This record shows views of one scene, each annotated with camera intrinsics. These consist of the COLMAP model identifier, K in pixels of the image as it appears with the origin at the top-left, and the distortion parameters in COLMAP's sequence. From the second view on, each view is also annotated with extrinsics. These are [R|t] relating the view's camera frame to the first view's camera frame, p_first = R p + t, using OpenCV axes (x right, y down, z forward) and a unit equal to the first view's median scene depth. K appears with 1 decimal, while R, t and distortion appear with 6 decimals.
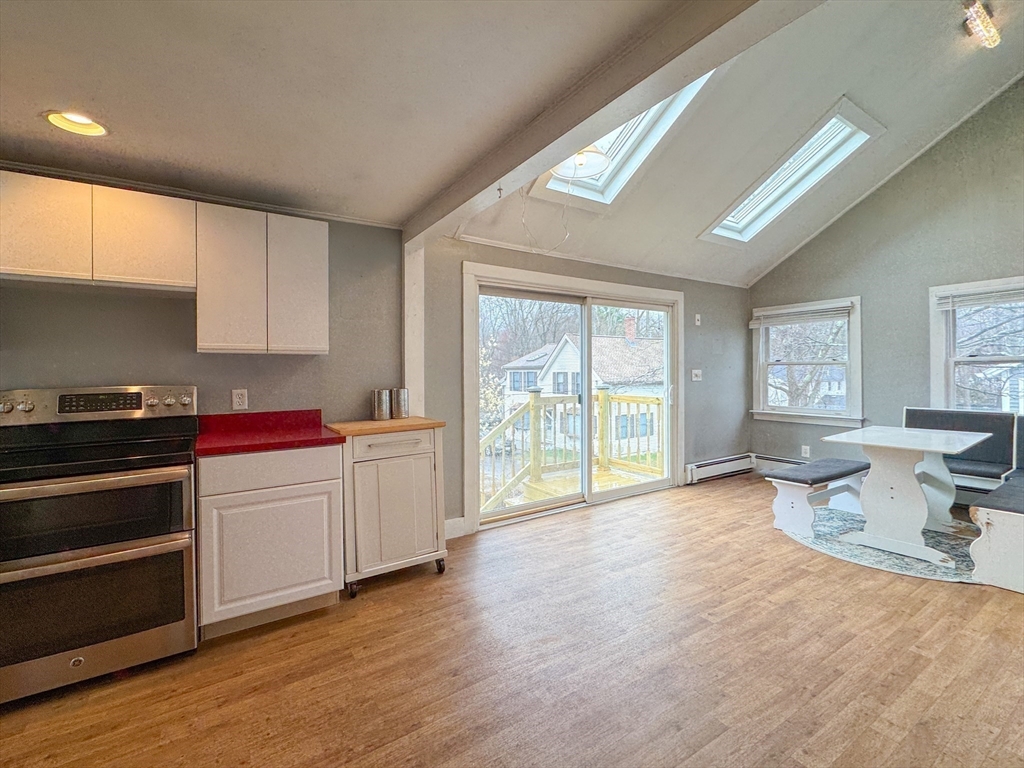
lens RADIAL K [[423.3, 0, 514.5], [0, 423.3, 361.6], [0, 0, 1]] dist [-0.002495, -0.000678]
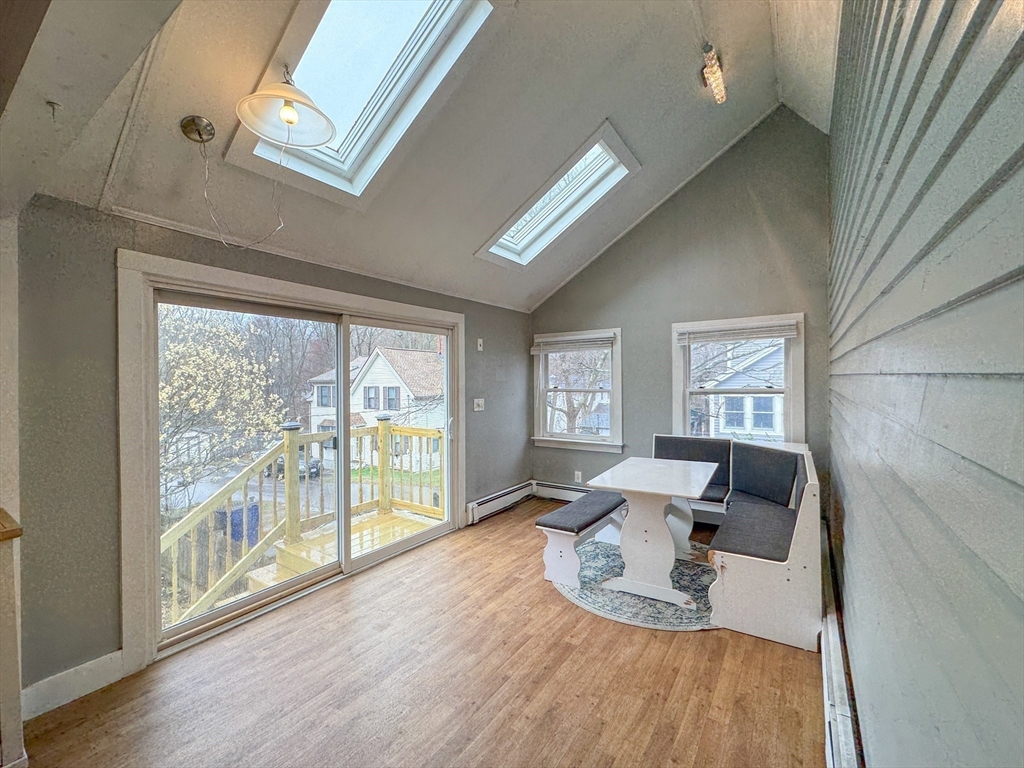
lens RADIAL K [[418.2, 0, 509.0], [0, 418.2, 379.4], [0, 0, 1]] dist [-0.000061, -0.000017]
pose [[0.912729, -0.007802, 0.408491, 0.161388], [0.003164, 0.999923, 0.012029, -0.047096], [-0.408553, -0.009687, 0.912683, 0.189936]]
